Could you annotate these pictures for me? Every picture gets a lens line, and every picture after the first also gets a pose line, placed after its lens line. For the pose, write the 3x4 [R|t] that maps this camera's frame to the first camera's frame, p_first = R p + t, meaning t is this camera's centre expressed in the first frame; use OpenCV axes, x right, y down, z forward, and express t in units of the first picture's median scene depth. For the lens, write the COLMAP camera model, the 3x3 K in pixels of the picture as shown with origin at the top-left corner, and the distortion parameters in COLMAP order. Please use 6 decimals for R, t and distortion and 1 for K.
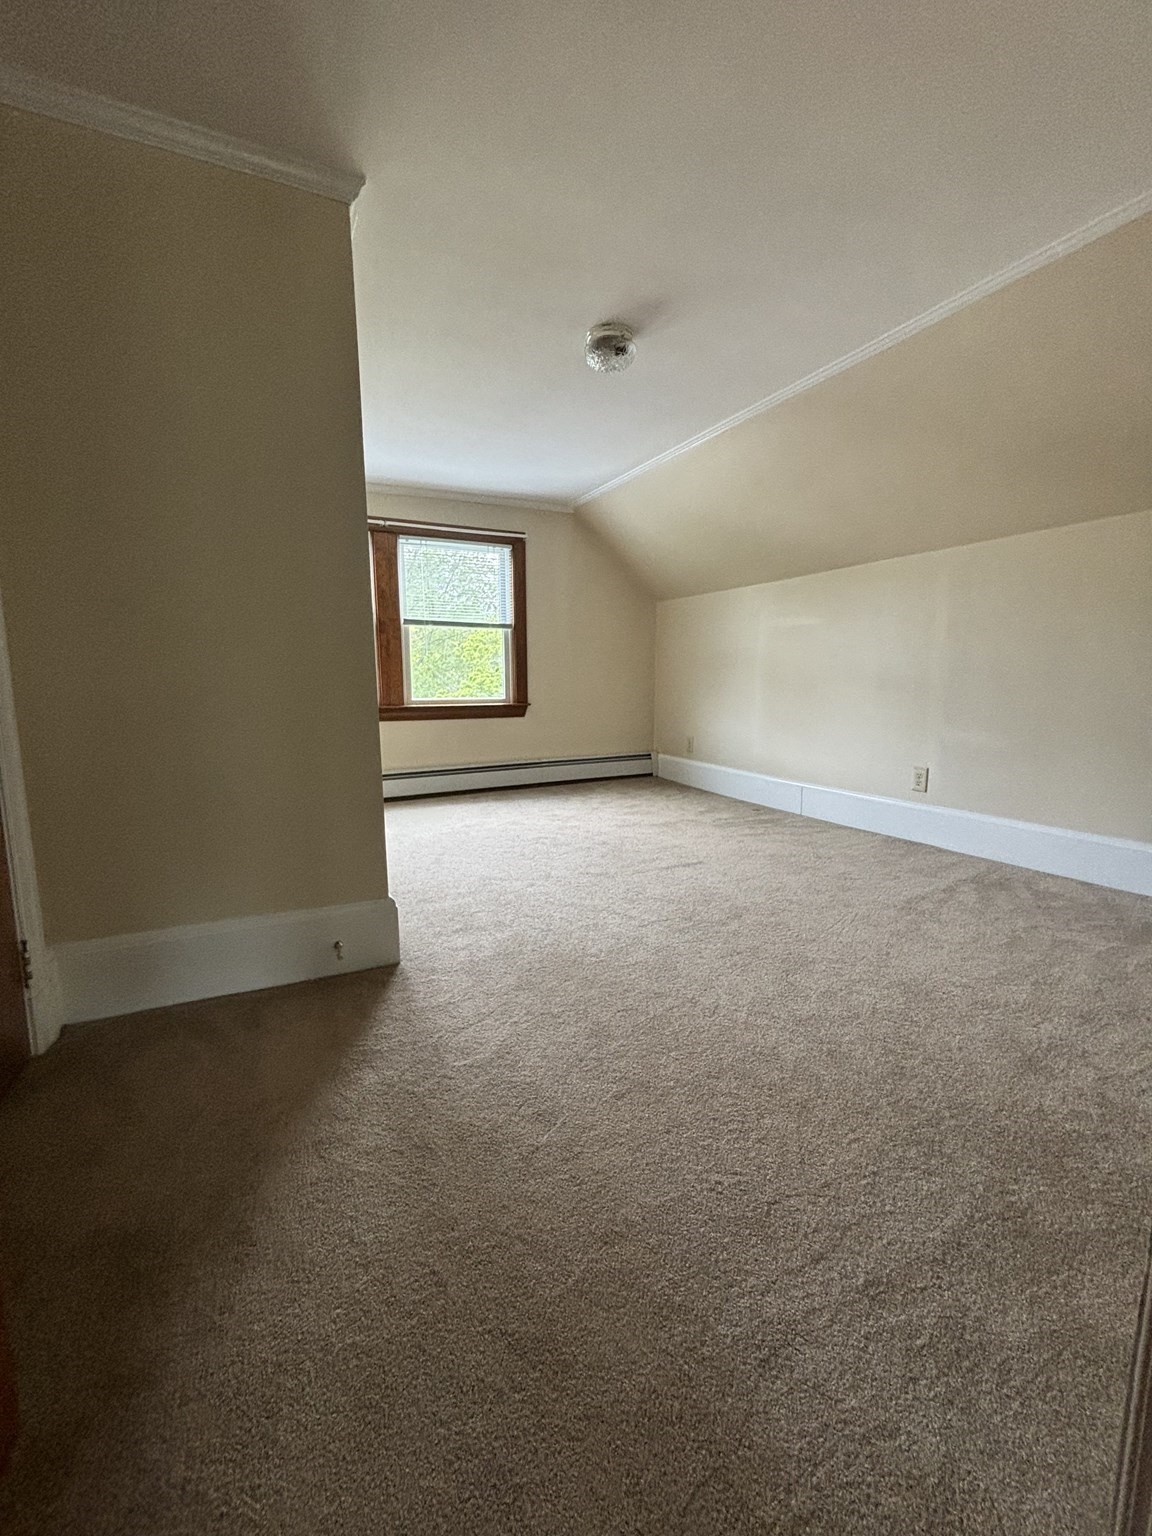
lens RADIAL K [[625.1, 0, 576.0], [0, 625.1, 768.0], [0, 0, 1]] dist [0.000119, 0.000008]
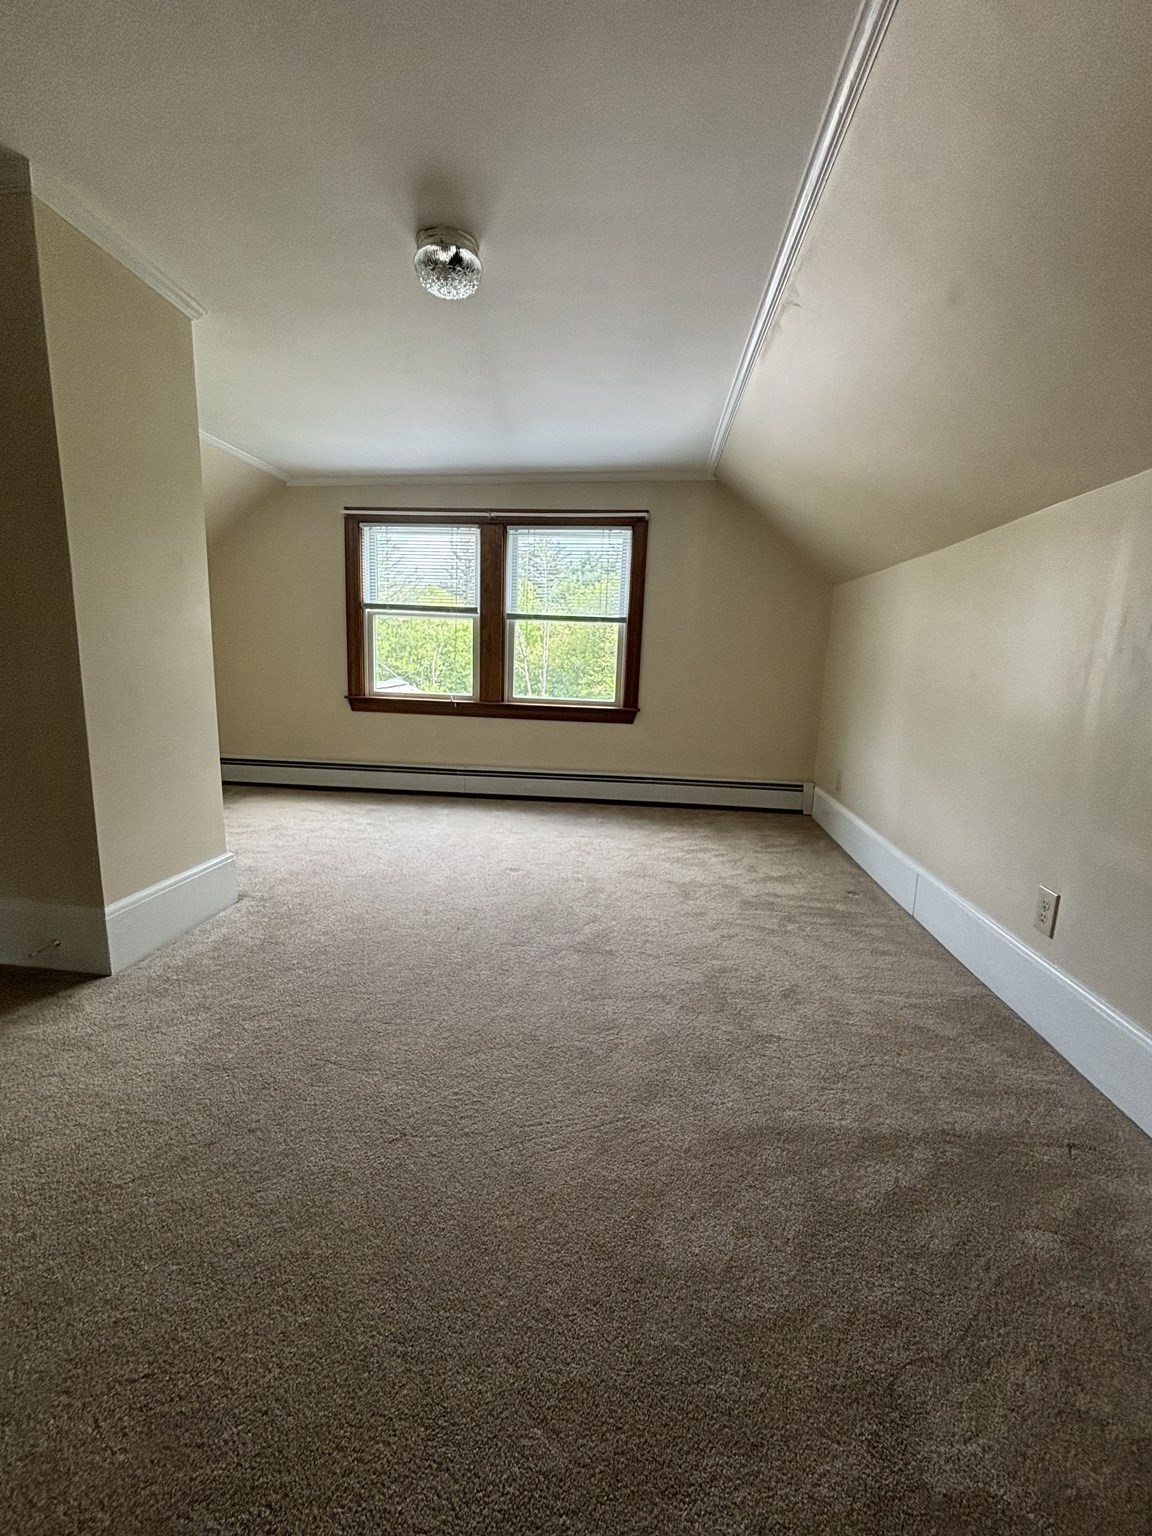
lens RADIAL K [[625.1, 0, 576.0], [0, 625.1, 768.0], [0, 0, 1]] dist [0.000119, 0.000008]
pose [[0.835412, 0.125502, -0.535104, 0.337293], [-0.115750, 0.991920, 0.051931, -0.059124], [0.537298, 0.018554, 0.843188, 0.229924]]
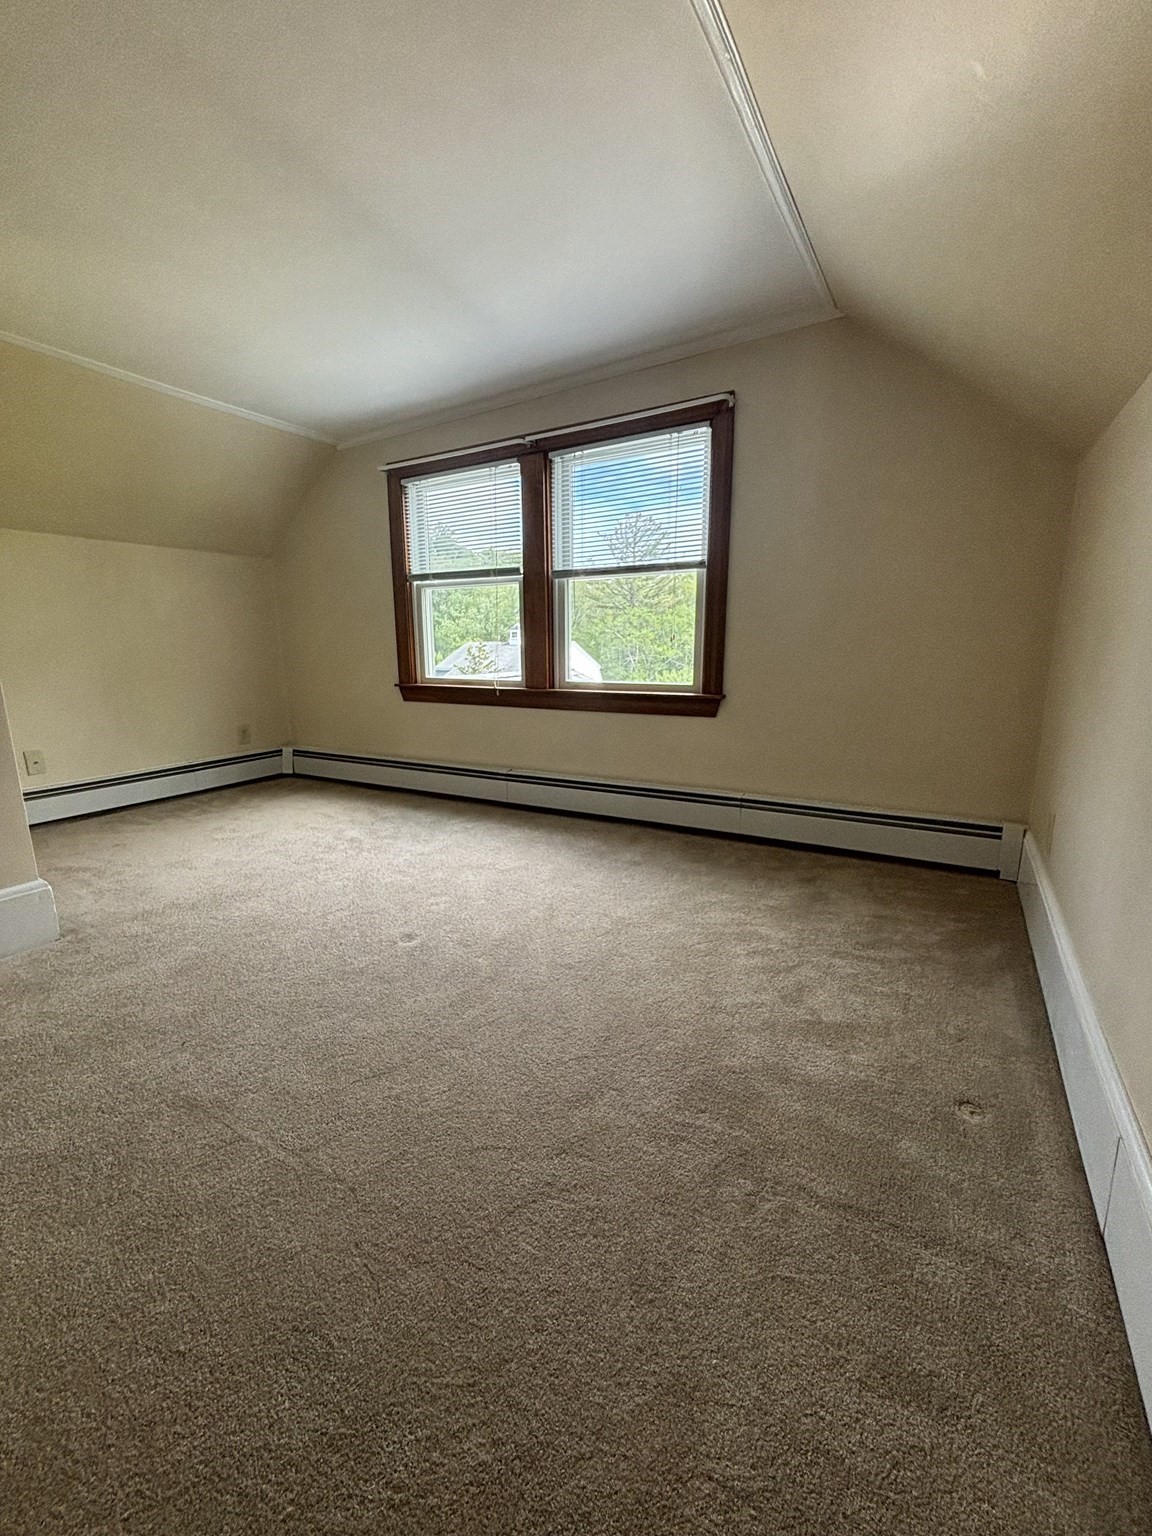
lens RADIAL K [[626.7, 0, 576.0], [0, 626.7, 768.0], [0, 0, 1]] dist [-0.015672, -0.000124]
pose [[0.536183, 0.165720, -0.827674, 0.358111], [-0.112280, 0.985827, 0.124649, -0.097531], [0.836601, 0.026096, 0.547191, 0.585604]]
